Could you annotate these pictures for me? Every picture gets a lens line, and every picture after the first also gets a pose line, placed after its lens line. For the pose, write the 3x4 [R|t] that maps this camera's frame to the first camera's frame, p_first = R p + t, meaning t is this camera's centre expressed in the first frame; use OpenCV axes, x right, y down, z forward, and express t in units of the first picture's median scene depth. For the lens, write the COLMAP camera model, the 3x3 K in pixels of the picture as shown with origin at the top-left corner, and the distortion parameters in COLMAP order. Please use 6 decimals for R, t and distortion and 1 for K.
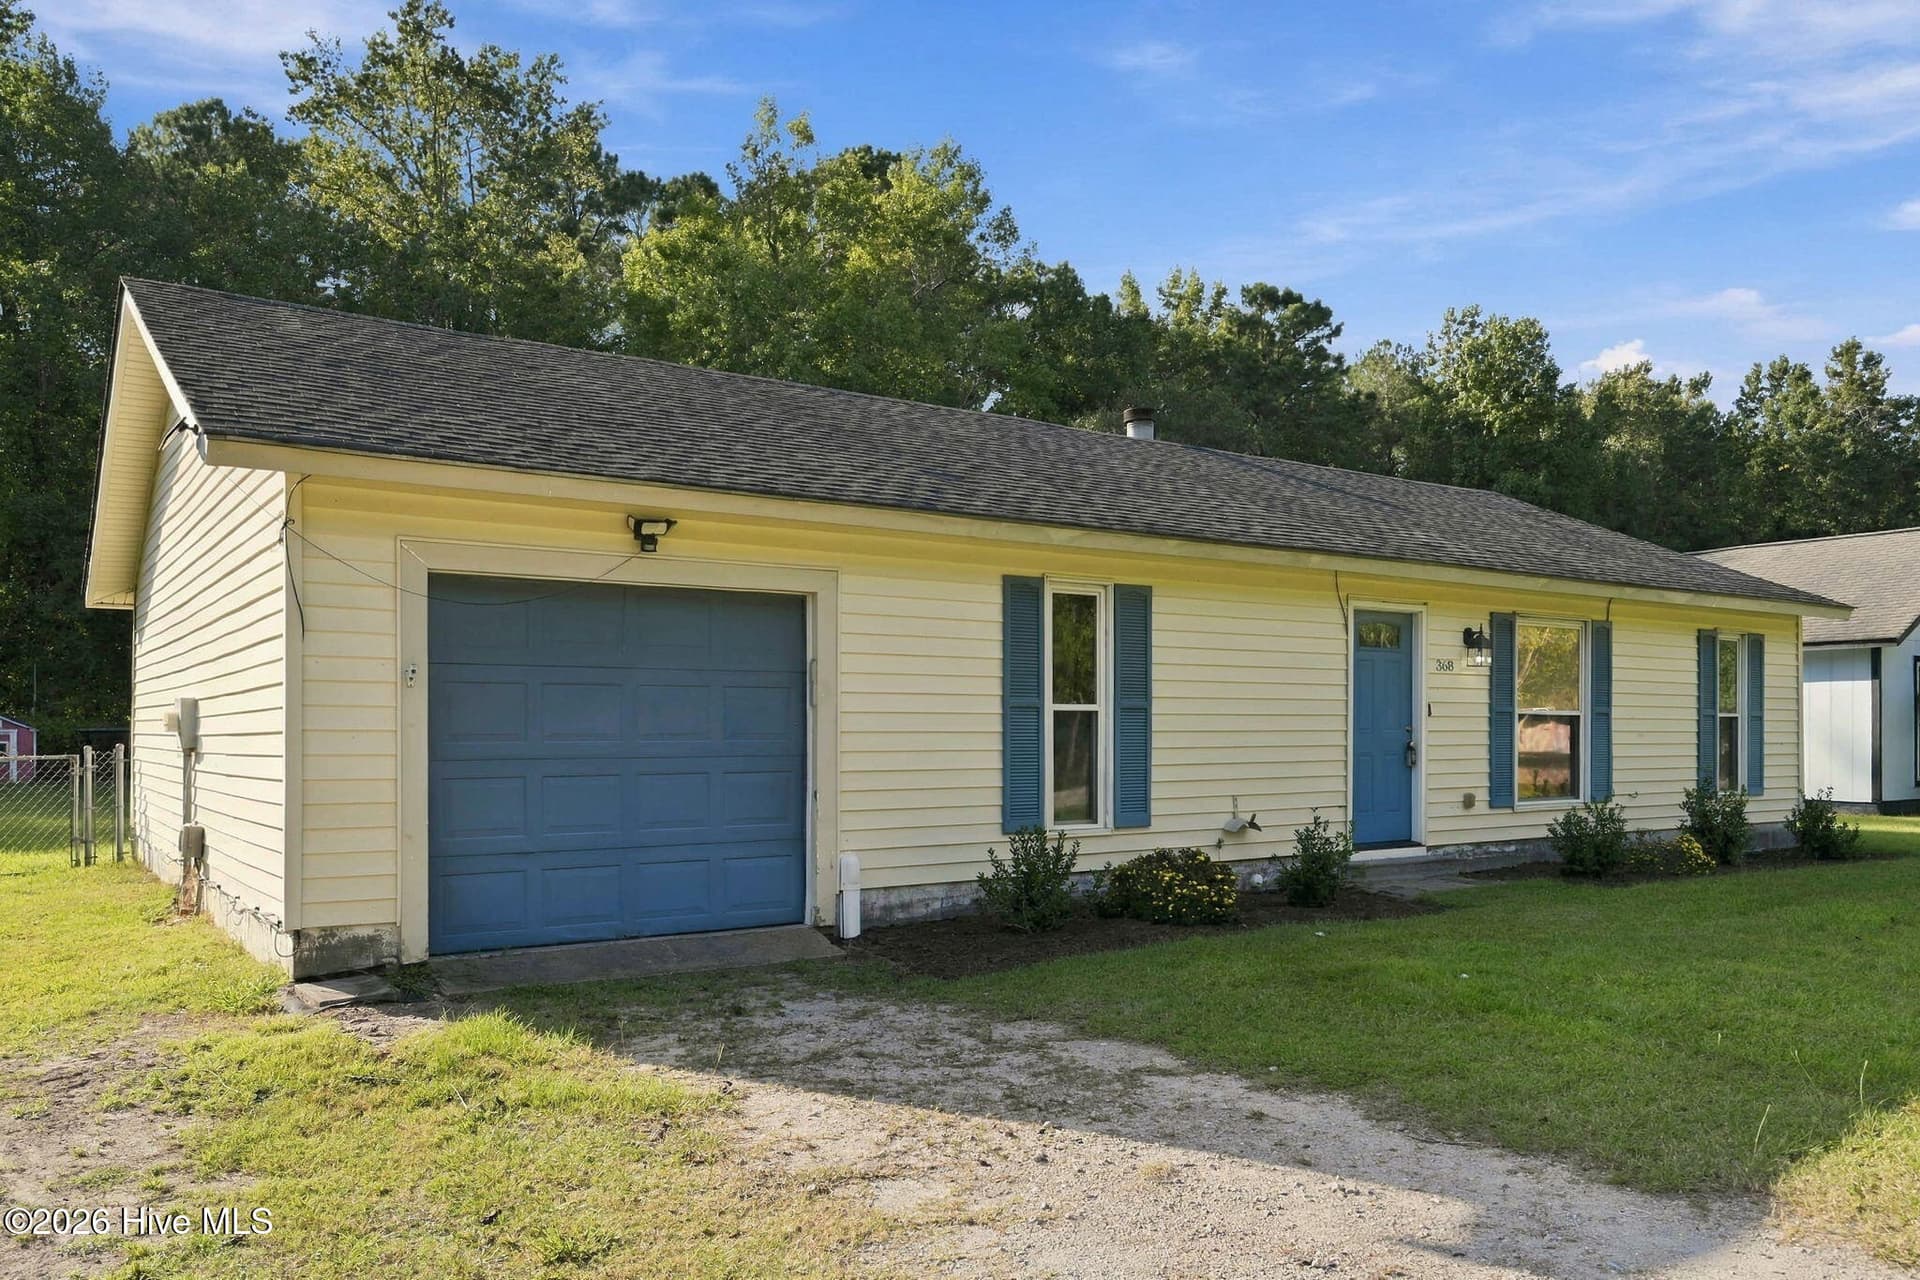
lens RADIAL K [[1445.2, 0, 982.2], [0, 1445.2, 719.1], [0, 0, 1]] dist [-0.001155, 0.005818]
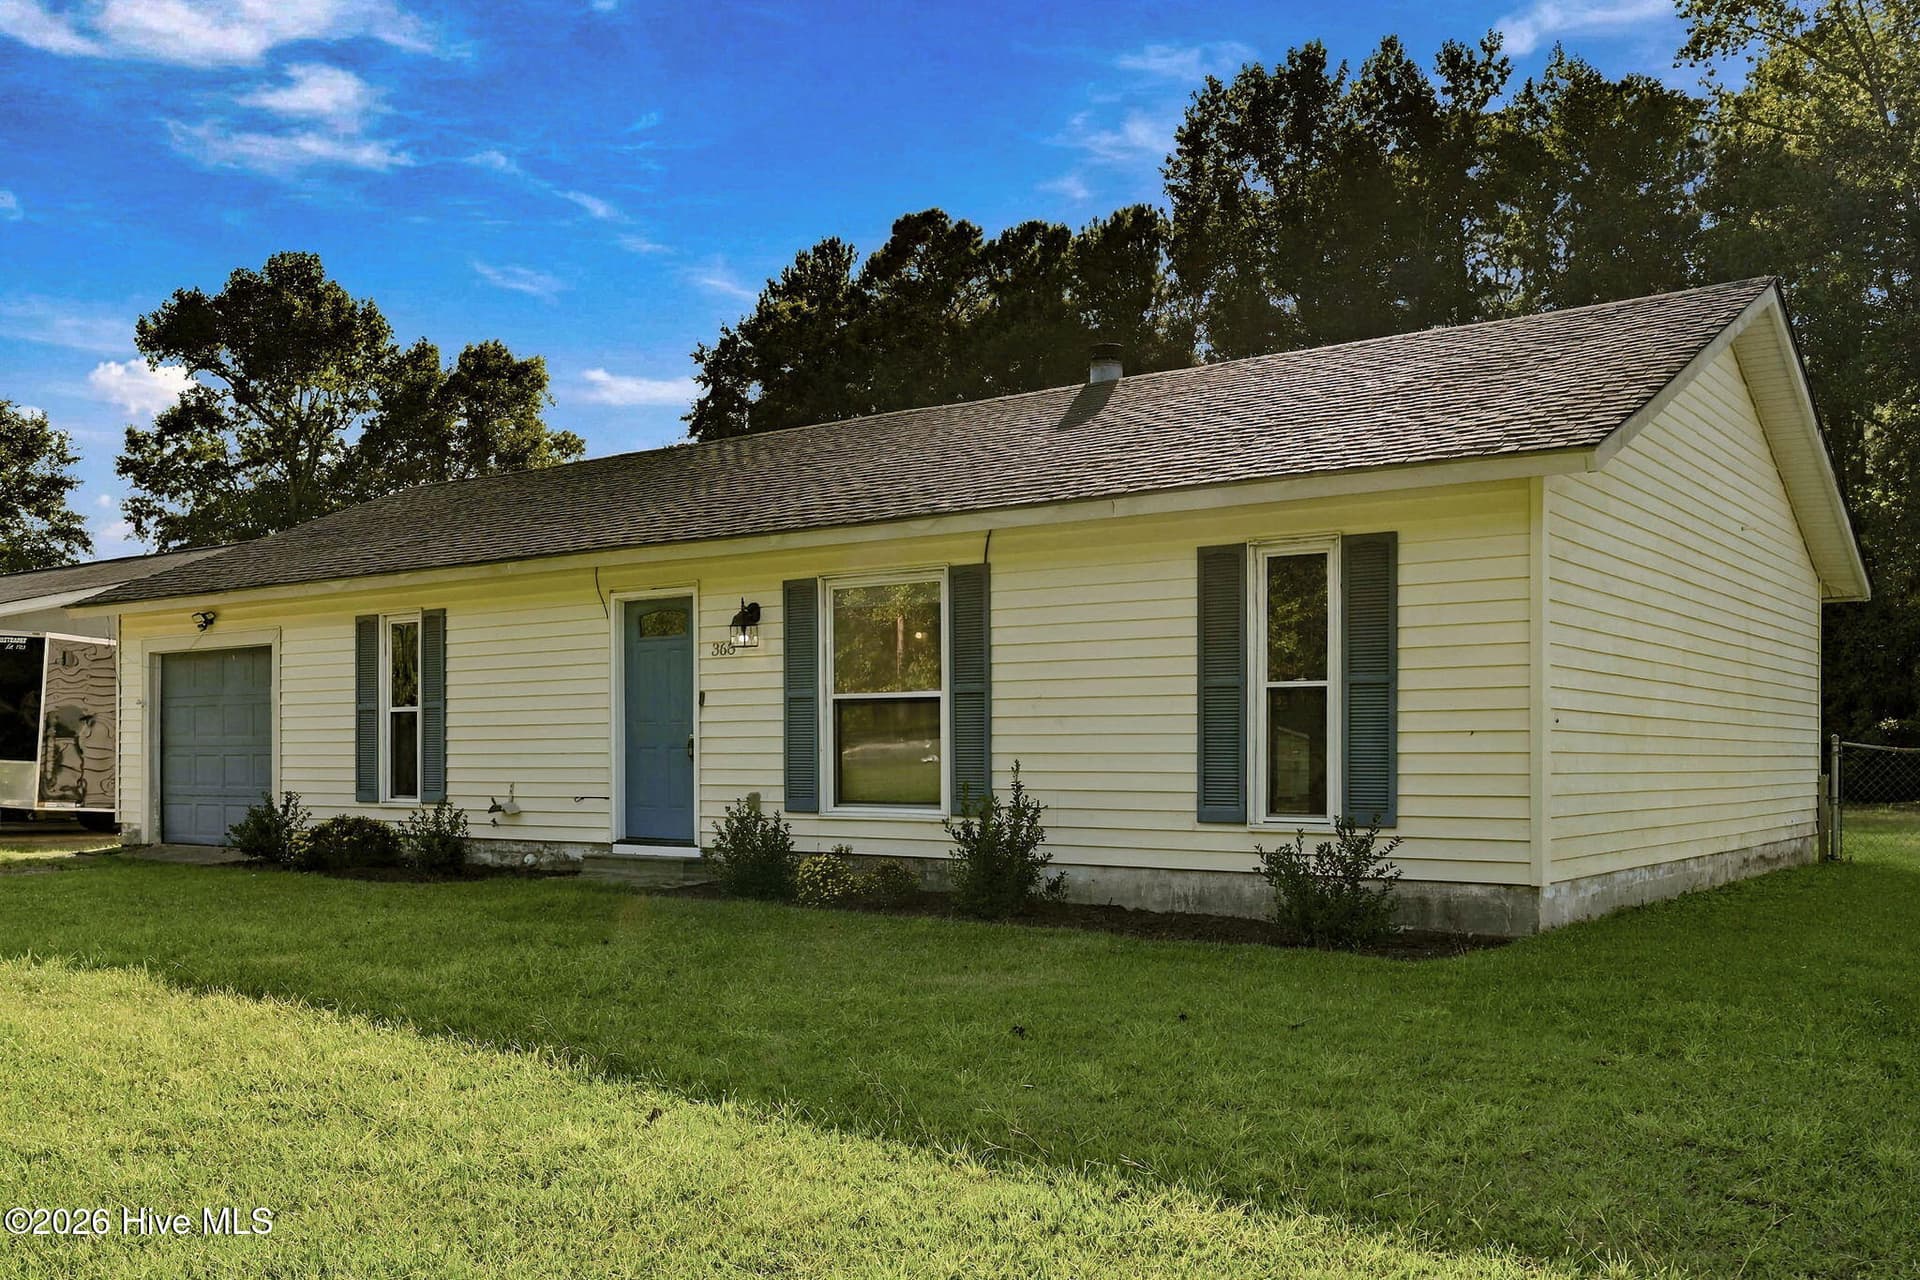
lens RADIAL K [[1715.0, 0, 963.5], [0, 1715.0, 698.8], [0, 0, 1]] dist [0.003979, -0.015984]
pose [[0.309109, -0.027880, -0.950618, 1.404379], [0.012651, 0.999602, -0.025203, 0.023274], [0.950942, -0.004236, 0.309339, 0.825209]]
